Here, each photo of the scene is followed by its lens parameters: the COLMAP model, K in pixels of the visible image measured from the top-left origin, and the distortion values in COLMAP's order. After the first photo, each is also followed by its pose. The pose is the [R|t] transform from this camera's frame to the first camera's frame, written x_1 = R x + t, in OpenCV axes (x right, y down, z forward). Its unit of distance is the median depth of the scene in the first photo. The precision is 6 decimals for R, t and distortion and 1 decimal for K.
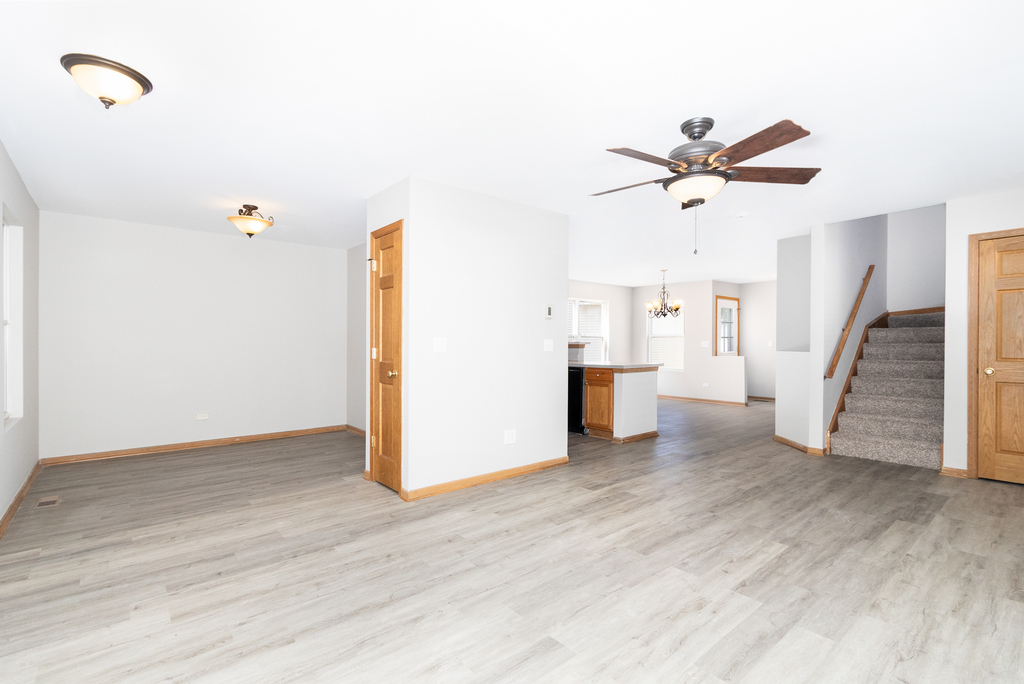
lens RADIAL K [[469.9, 0, 502.8], [0, 469.9, 349.2], [0, 0, 1]] dist [-0.000486, -0.001343]
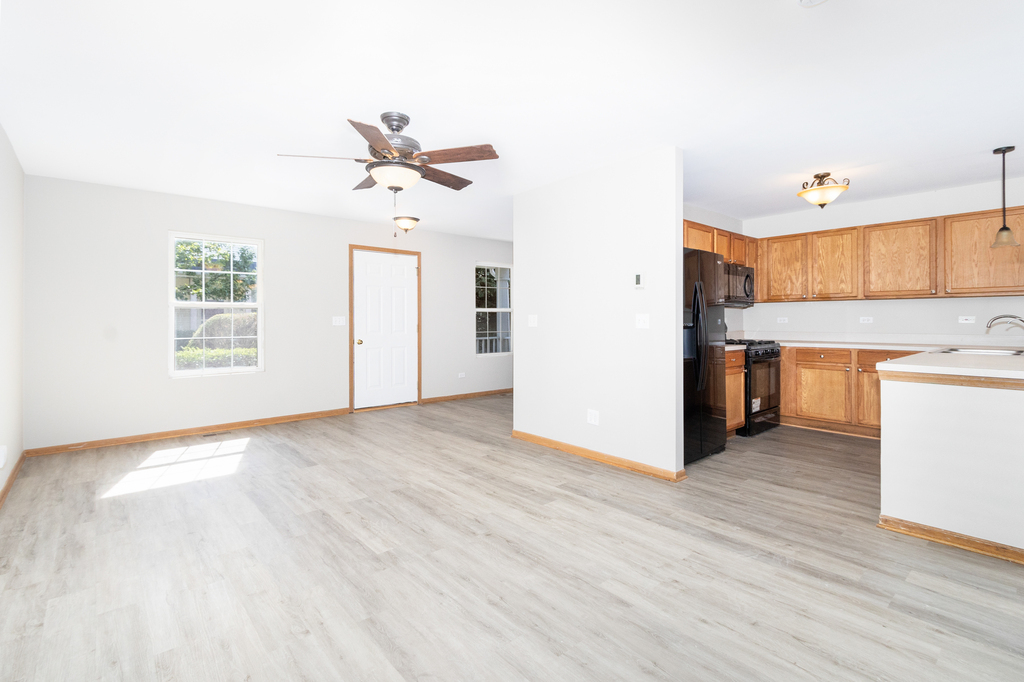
lens RADIAL K [[469.9, 0, 495.6], [0, 469.9, 322.0], [0, 0, 1]] dist [-0.000486, -0.001343]
pose [[0.008681, 0.002713, -0.999959, 1.027549], [-0.009854, 0.999948, 0.002627, -0.008133], [0.999914, 0.009830, 0.008707, 0.840634]]
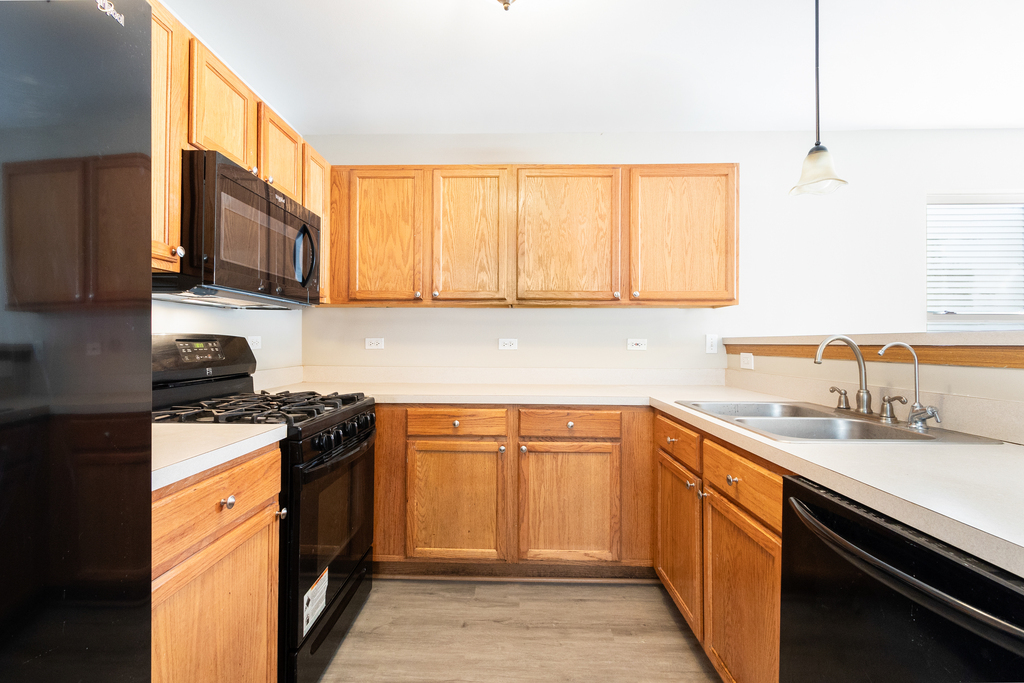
lens RADIAL K [[469.9, 0, 498.6], [0, 469.9, 337.3], [0, 0, 1]] dist [-0.000486, -0.001343]
pose [[0.750791, -0.007586, -0.660496, 0.209921], [-0.013142, 0.999565, -0.026418, -0.011936], [0.660409, 0.028515, 0.750365, 1.318694]]
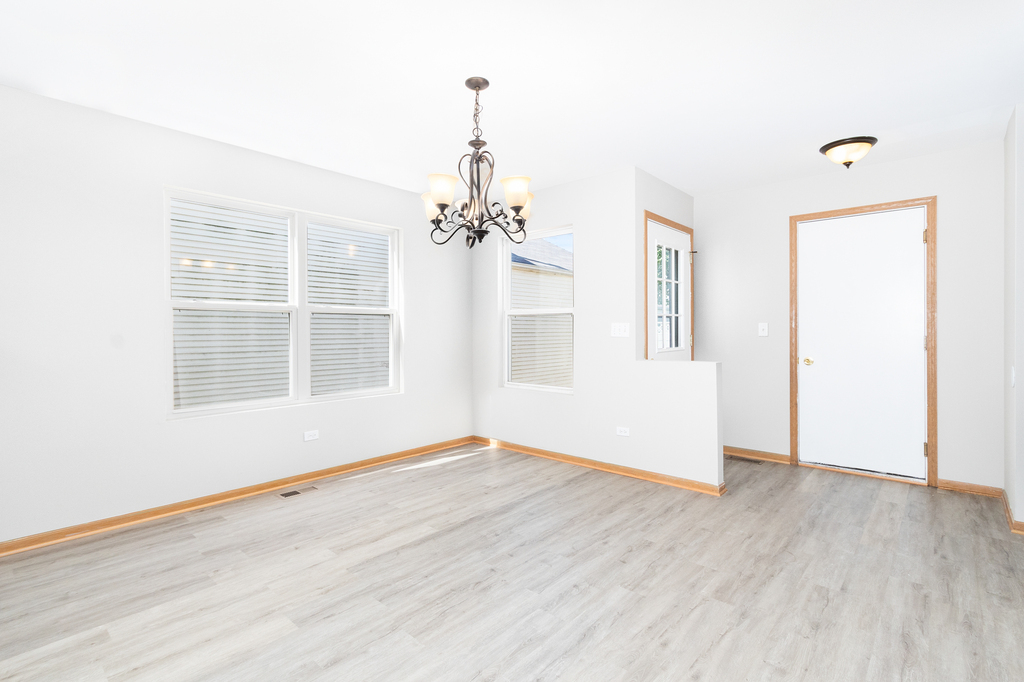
lens RADIAL K [[469.9, 0, 519.2], [0, 469.9, 332.8], [0, 0, 1]] dist [-0.000486, -0.001343]
pose [[0.988007, -0.004823, 0.154336, 0.658277], [0.006035, 0.999955, -0.007385, -0.015246], [-0.154293, 0.008228, 0.987991, 1.433684]]
